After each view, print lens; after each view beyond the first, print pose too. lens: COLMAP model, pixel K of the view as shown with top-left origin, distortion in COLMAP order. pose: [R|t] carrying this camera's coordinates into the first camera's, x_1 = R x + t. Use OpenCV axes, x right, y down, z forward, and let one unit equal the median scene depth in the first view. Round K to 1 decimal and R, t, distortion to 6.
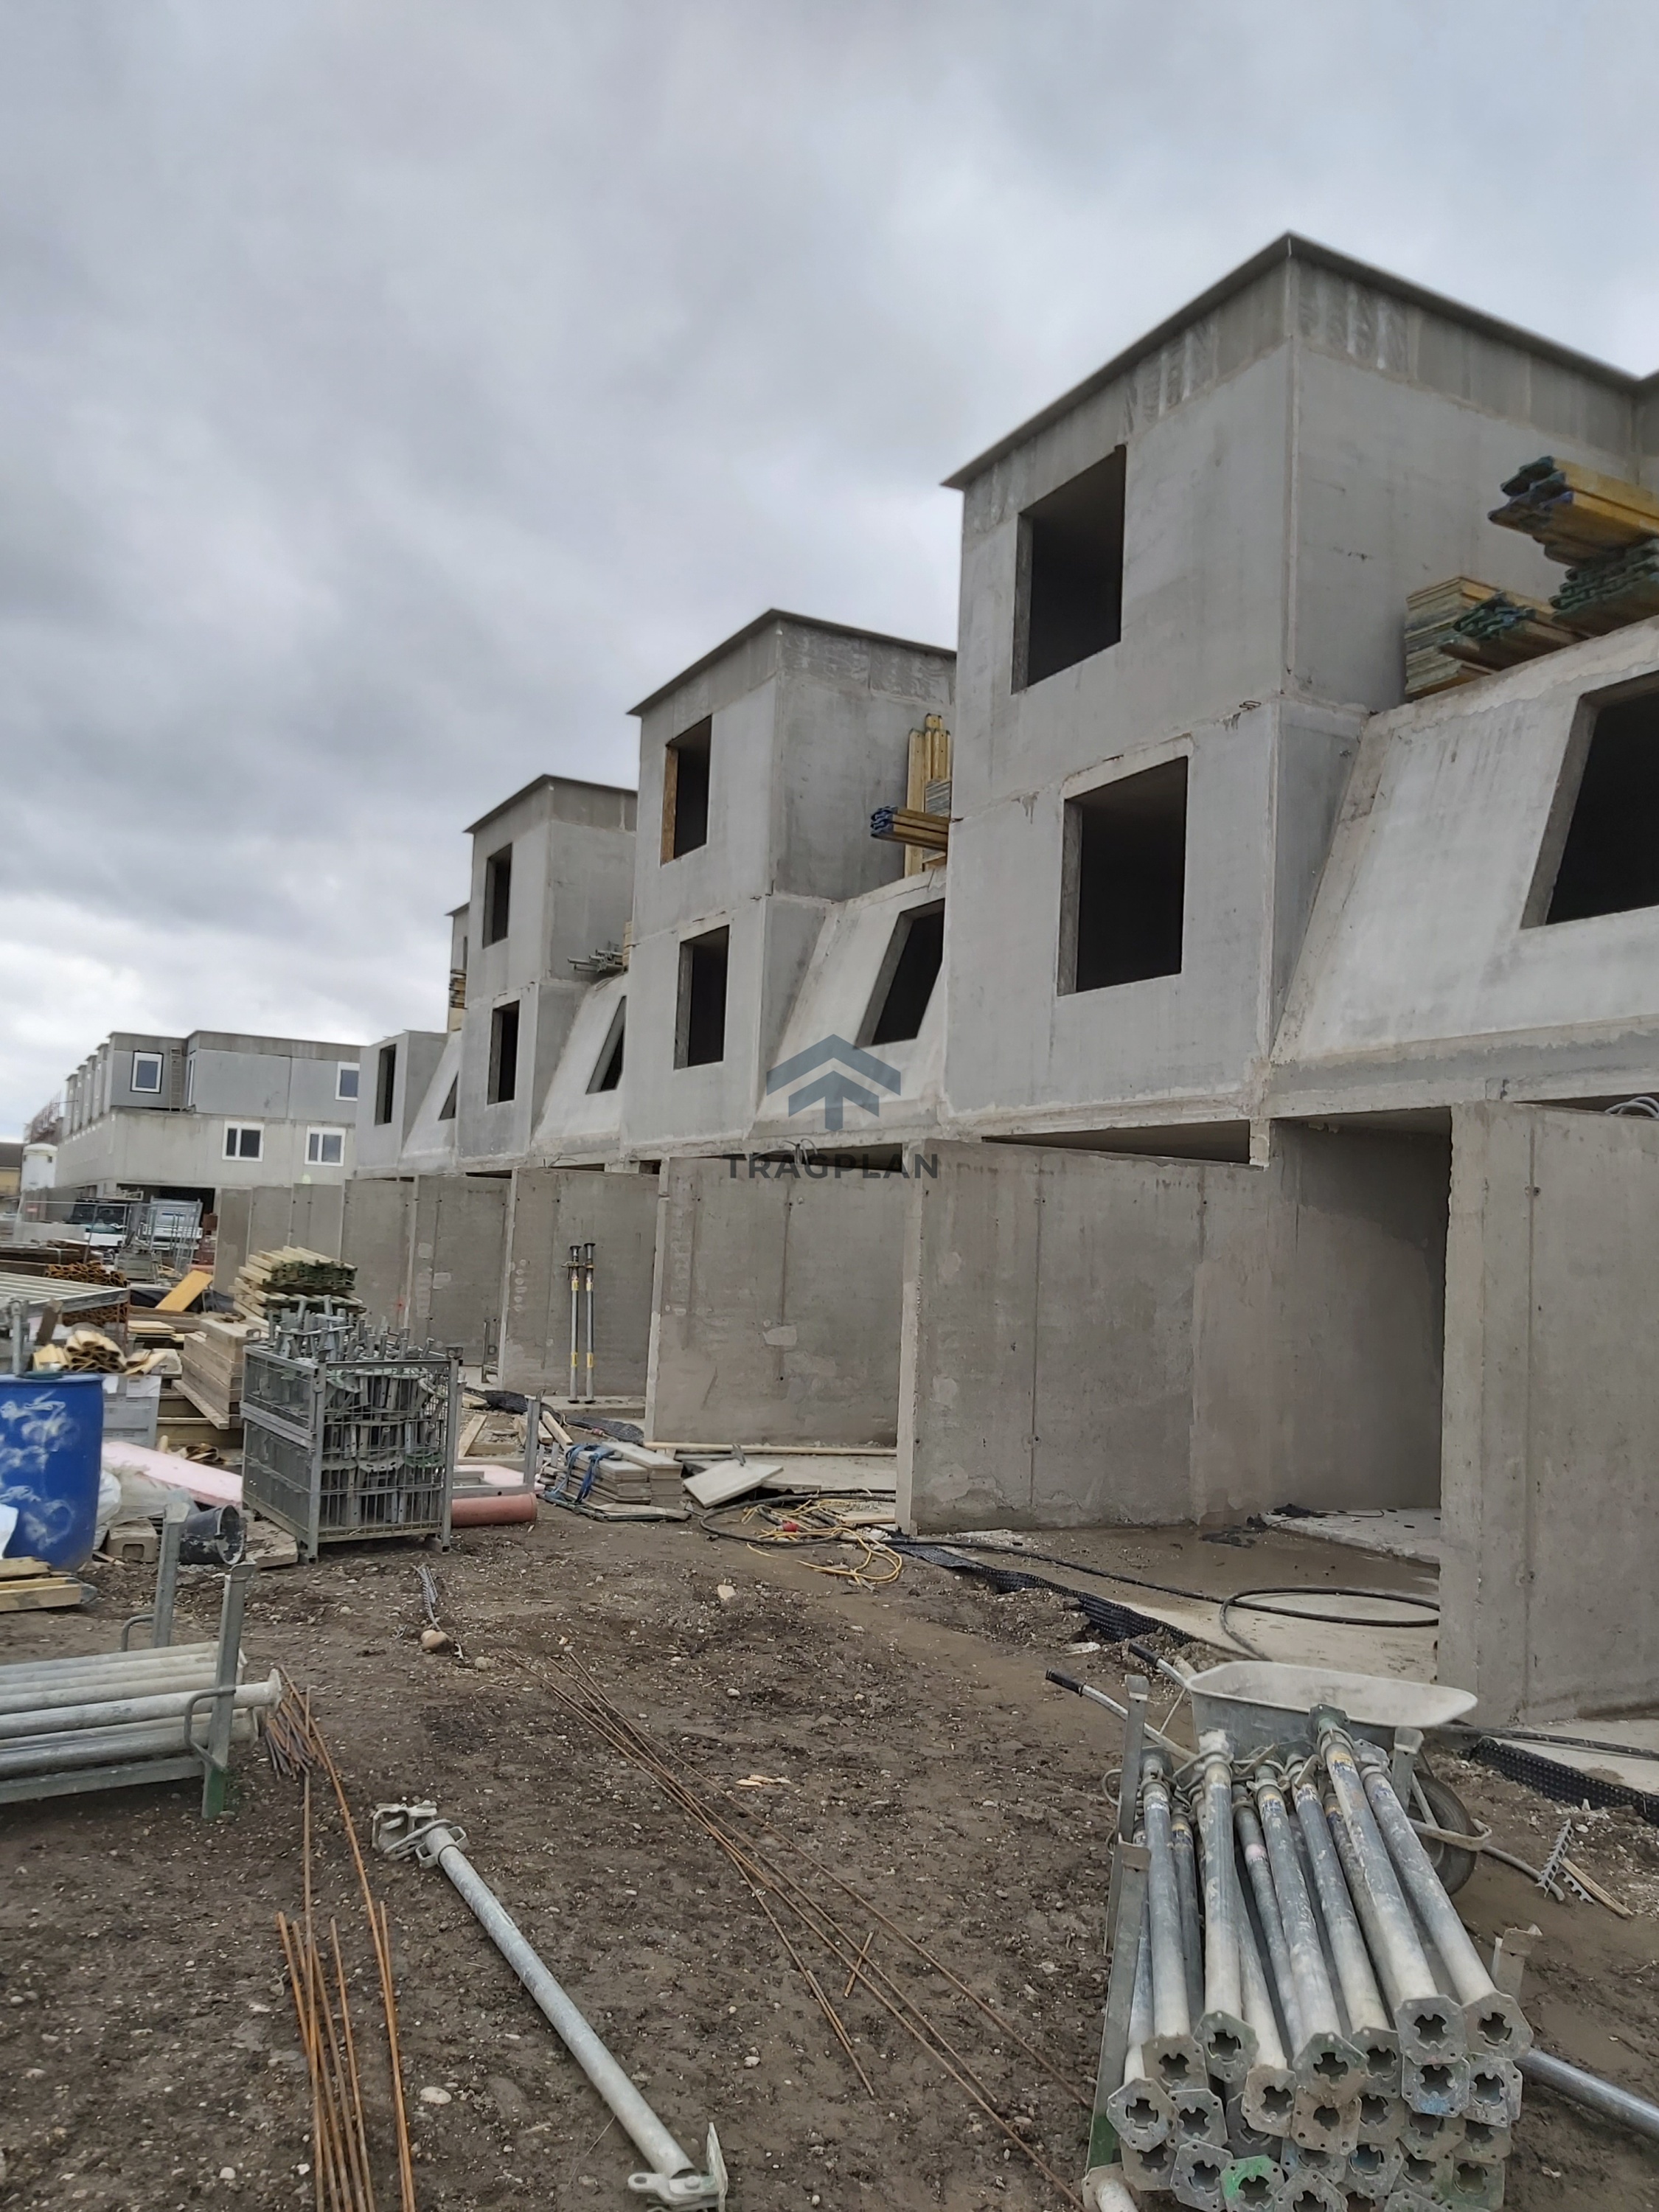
lens RADIAL K [[1686.6, 0, 829.5], [0, 1686.6, 1106.0], [0, 0, 1]] dist [0.098755, -0.000523]
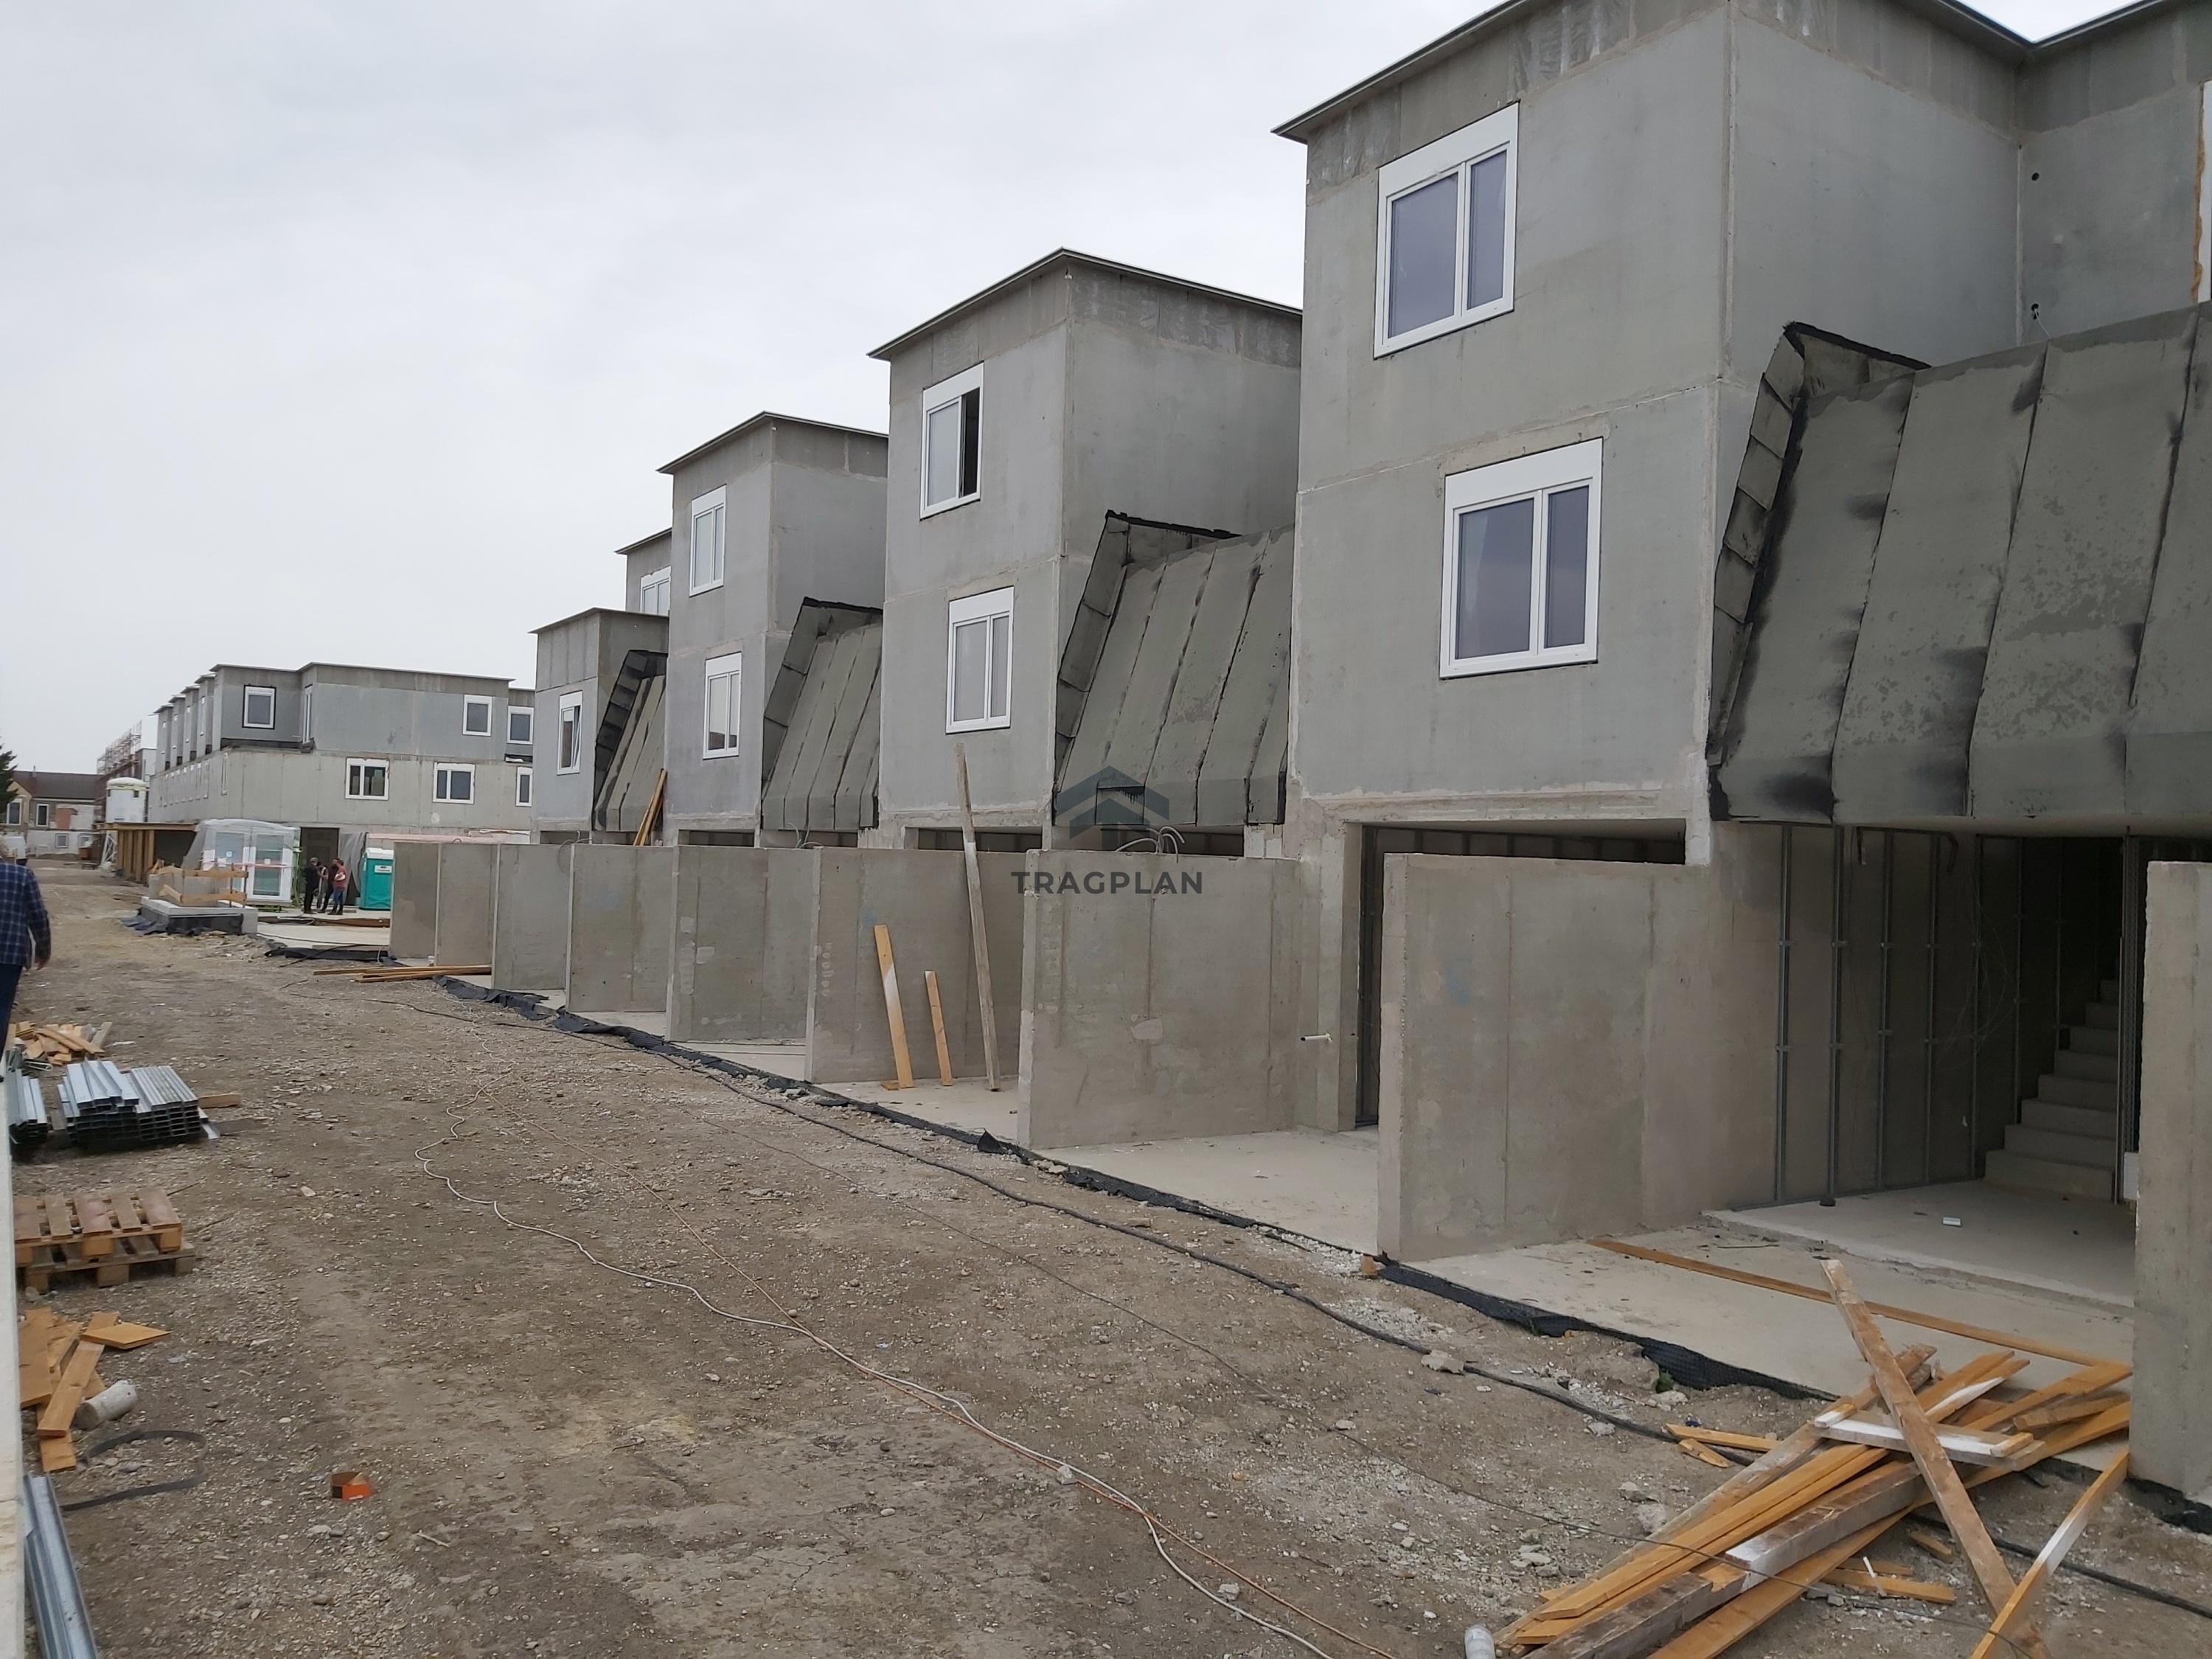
lens RADIAL K [[1686.5, 0, 1104.8], [0, 1686.5, 850.9], [0, 0, 1]] dist [0.052760, -0.004161]
pose [[0.995056, -0.015389, 0.098119, -0.147178], [0.008088, 0.997197, 0.074384, -0.039314], [-0.098989, -0.073223, 0.992391, 0.044359]]
